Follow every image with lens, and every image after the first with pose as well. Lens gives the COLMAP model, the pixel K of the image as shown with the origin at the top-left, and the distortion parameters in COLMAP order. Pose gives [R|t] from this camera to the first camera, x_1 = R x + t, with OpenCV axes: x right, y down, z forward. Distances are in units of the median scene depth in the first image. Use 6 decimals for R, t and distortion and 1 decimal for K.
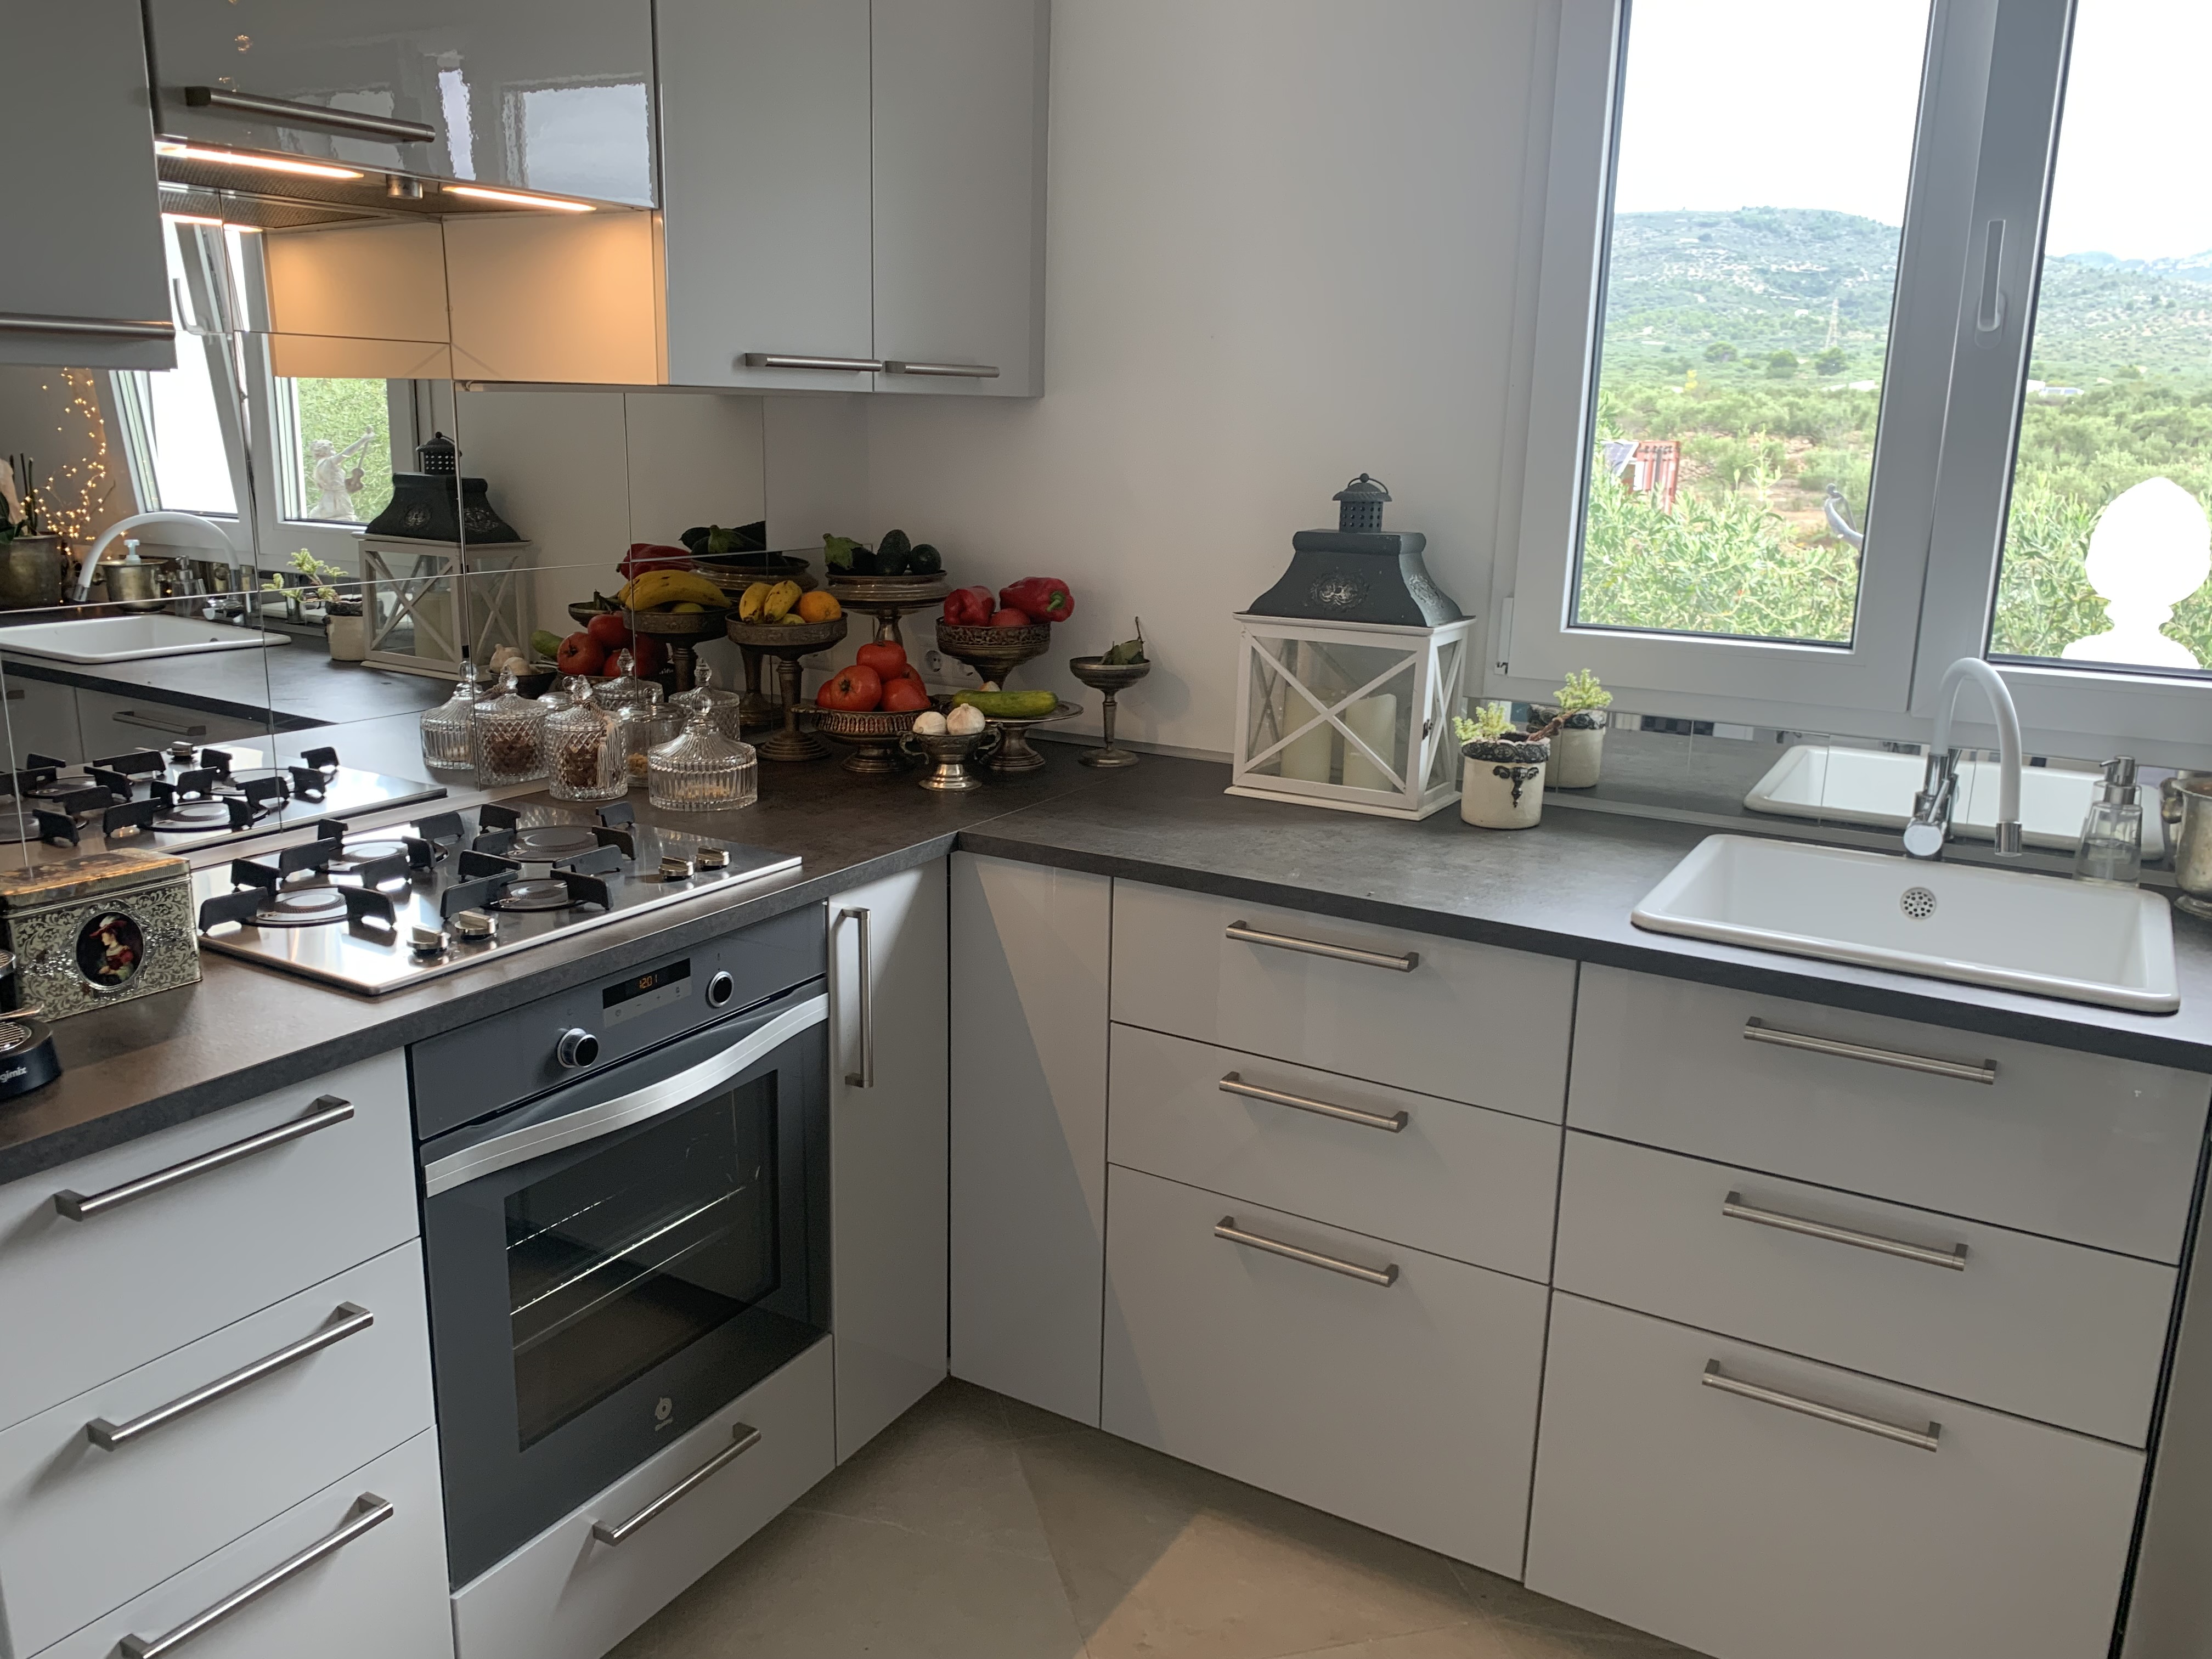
lens RADIAL K [[1673.5, 0, 1113.0], [0, 1673.5, 825.8], [0, 0, 1]] dist [0.040548, -0.051549]
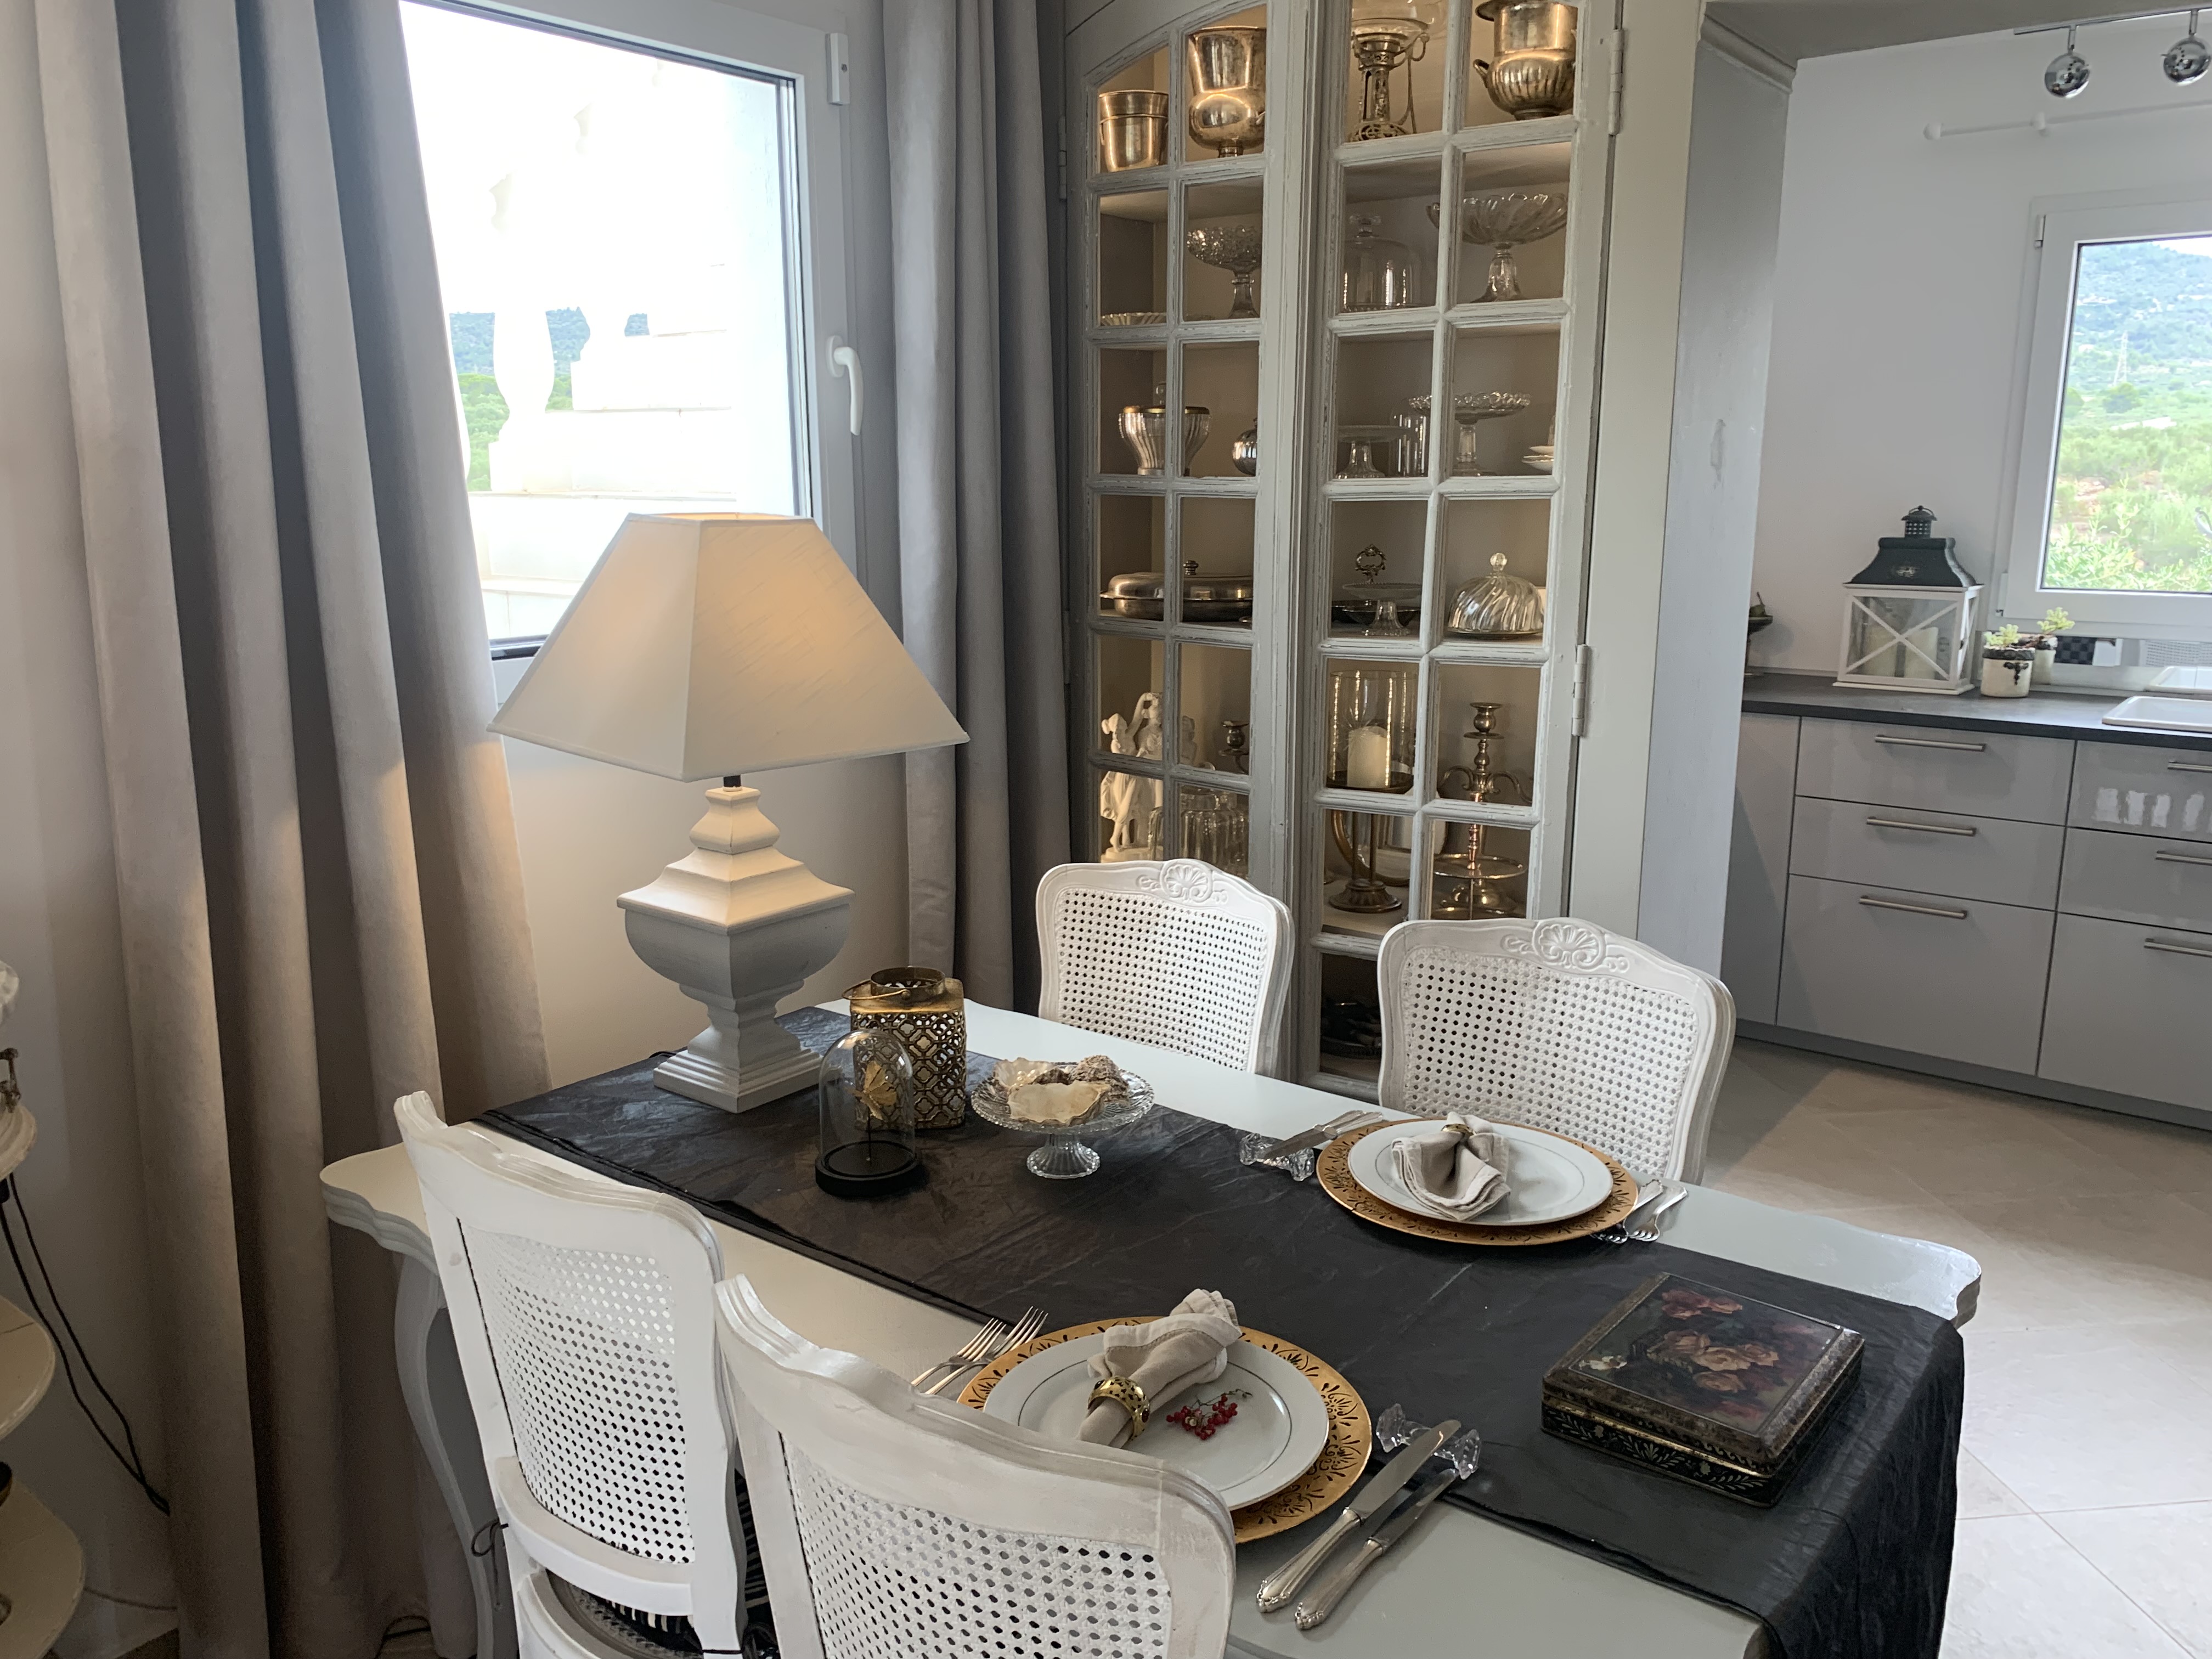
lens RADIAL K [[1673.5, 0, 1102.4], [0, 1673.5, 828.2], [0, 0, 1]] dist [0.040548, -0.051549]
pose [[0.989935, 0.006406, -0.141378, -0.458063], [-0.011062, 0.999421, -0.032168, 0.203463], [0.141090, 0.033408, 0.989433, -0.898592]]
